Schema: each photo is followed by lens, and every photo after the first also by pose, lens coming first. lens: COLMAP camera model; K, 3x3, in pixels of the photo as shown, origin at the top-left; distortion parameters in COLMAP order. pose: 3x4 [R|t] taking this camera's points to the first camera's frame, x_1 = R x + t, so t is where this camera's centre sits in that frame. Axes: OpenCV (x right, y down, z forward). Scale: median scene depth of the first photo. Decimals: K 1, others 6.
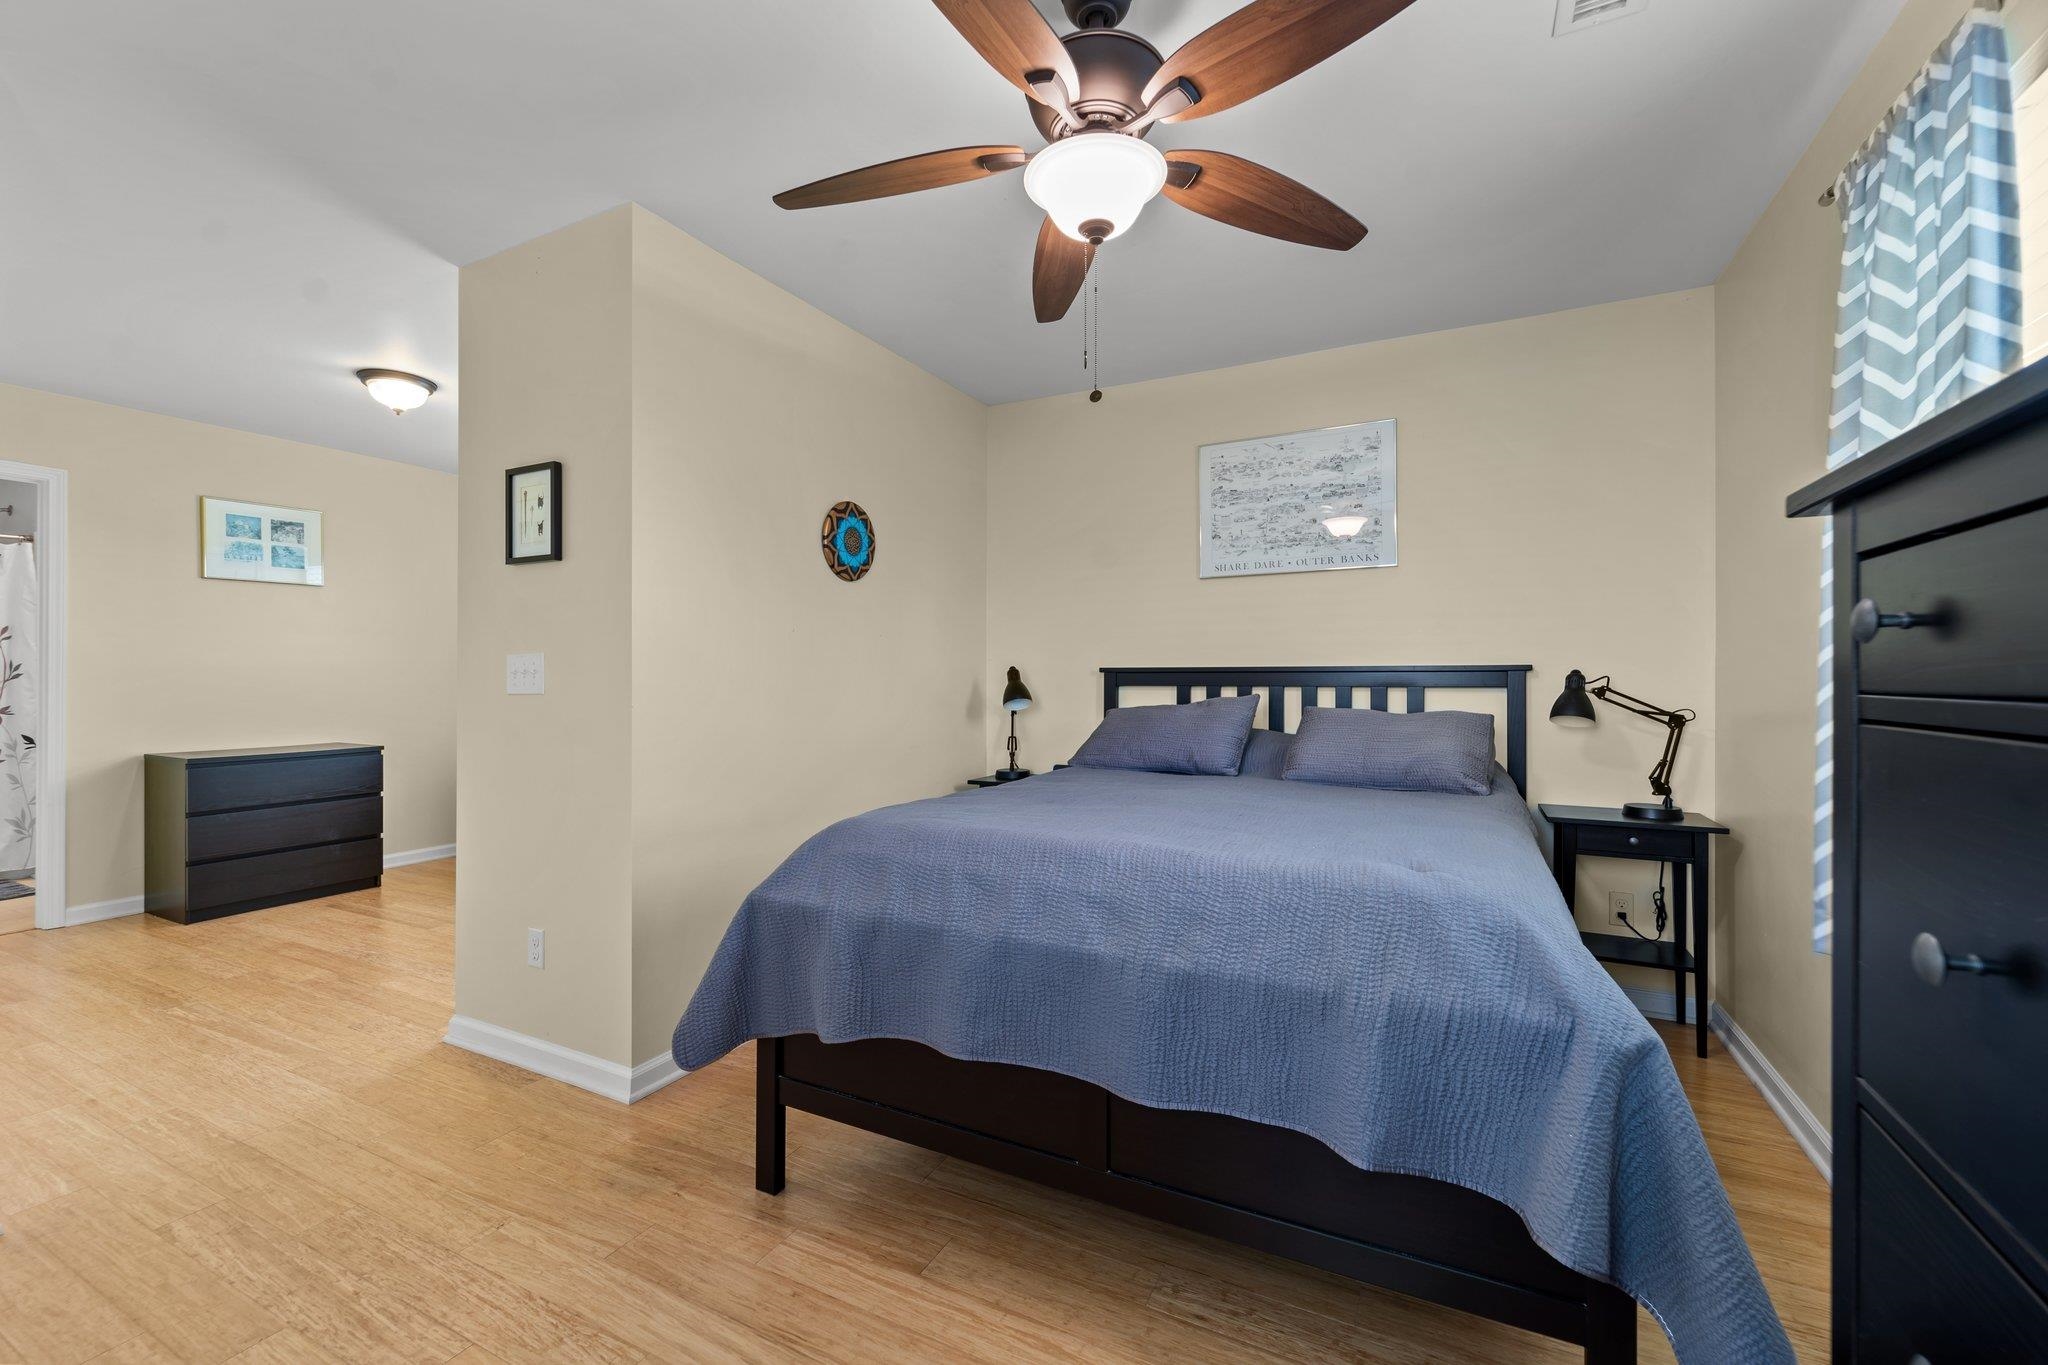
lens RADIAL K [[832.1, 0, 1023.6], [0, 832.1, 682.6], [0, 0, 1]] dist [-0.003349, -0.000319]
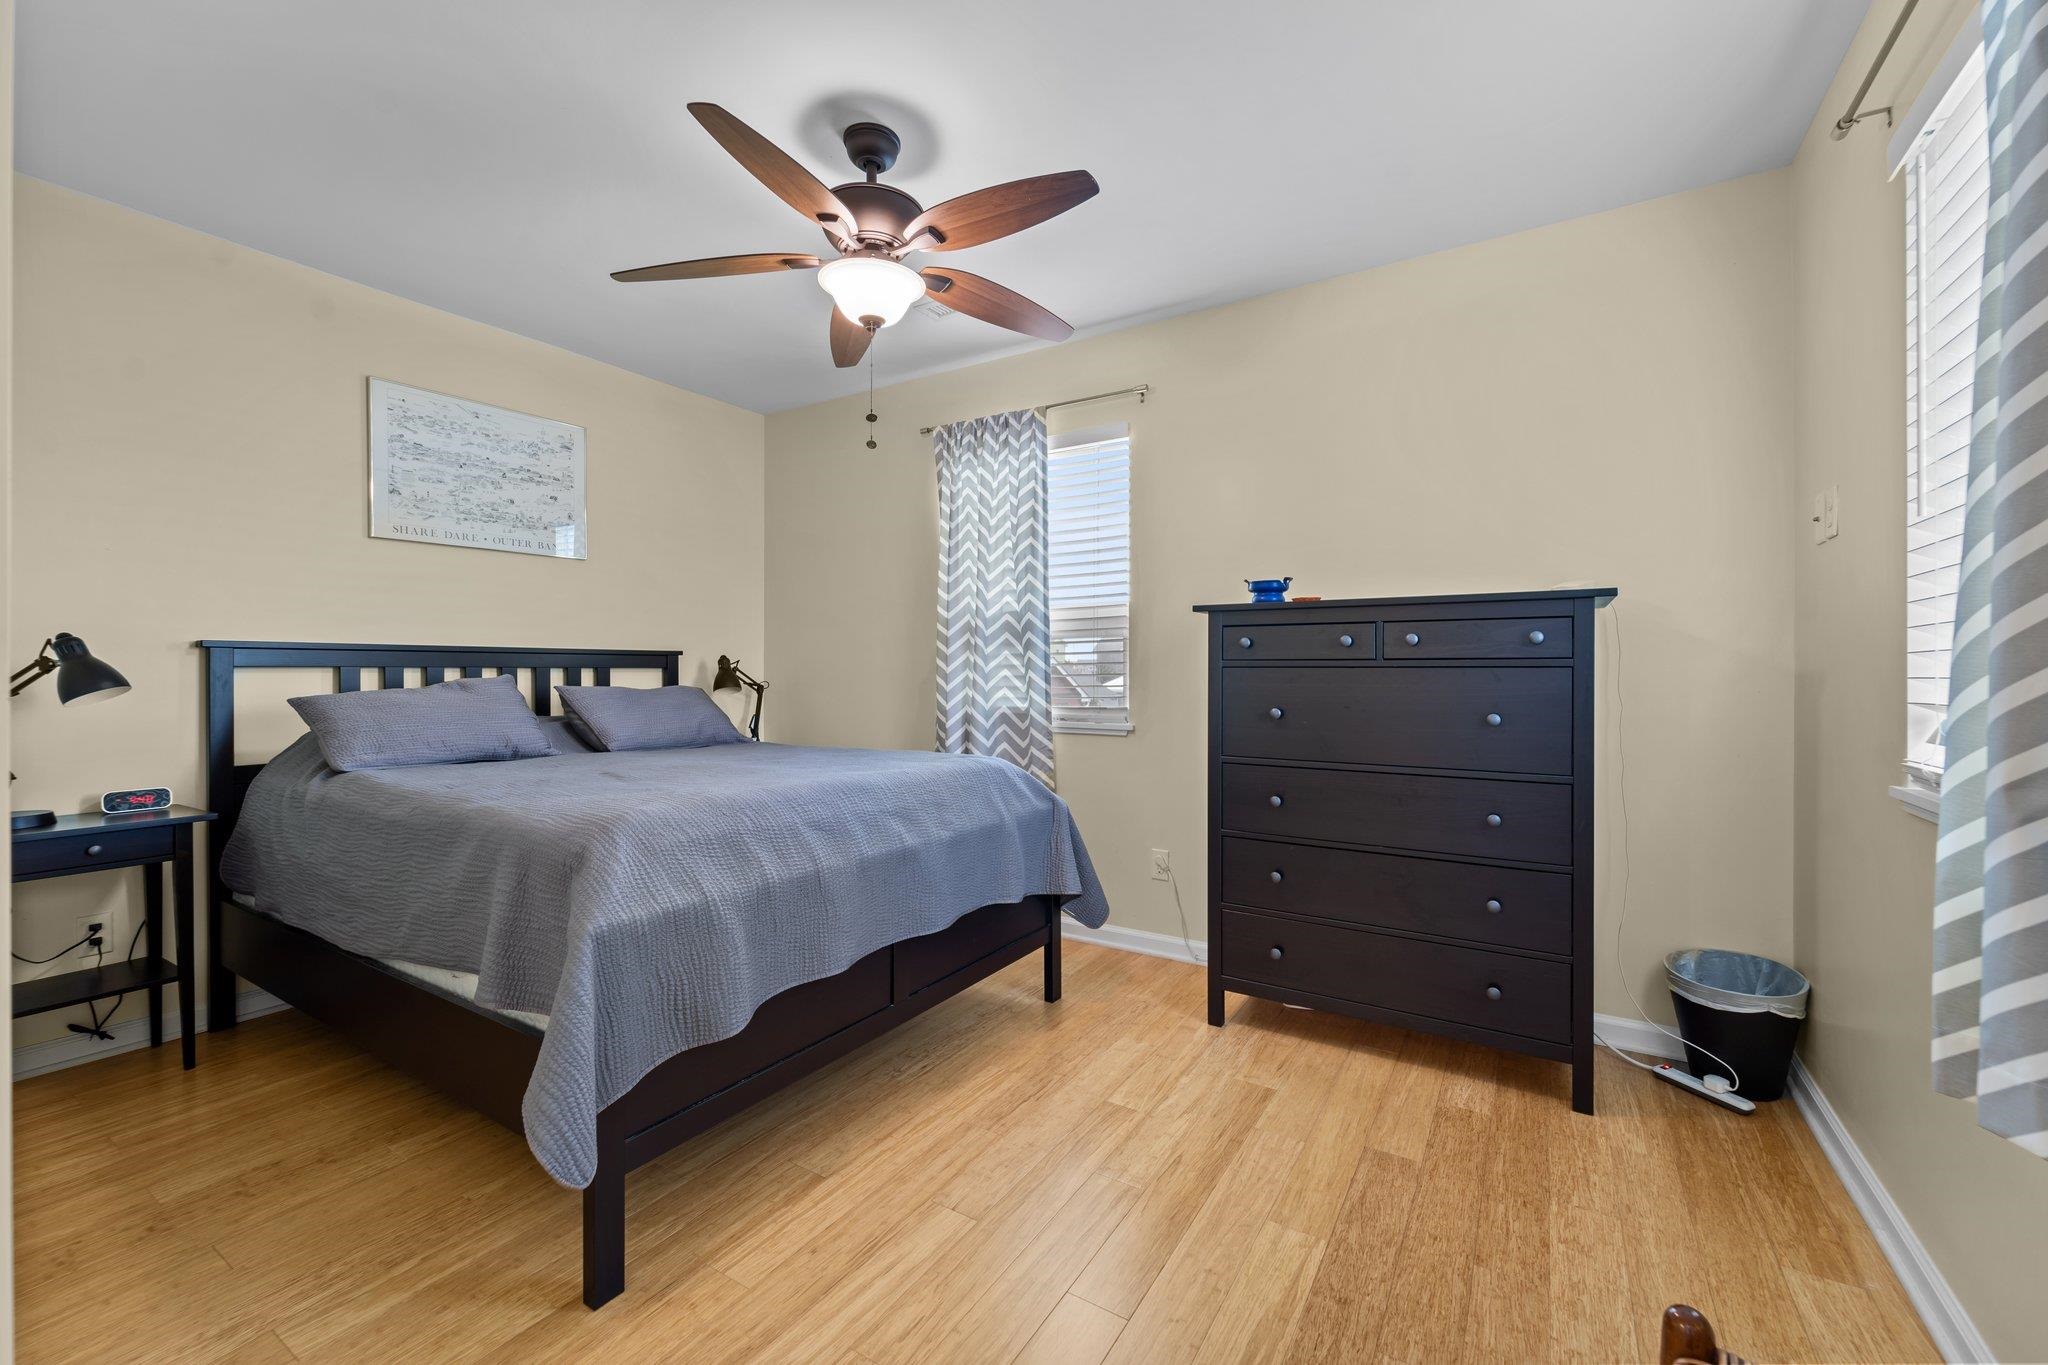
lens RADIAL K [[832.1, 0, 1019.9], [0, 832.1, 674.9], [0, 0, 1]] dist [-0.003349, -0.000319]
pose [[0.089845, -0.011496, 0.995889, -0.588596], [-0.004554, 0.999918, 0.011953, -0.000842], [-0.995945, -0.005610, 0.089786, 0.298614]]
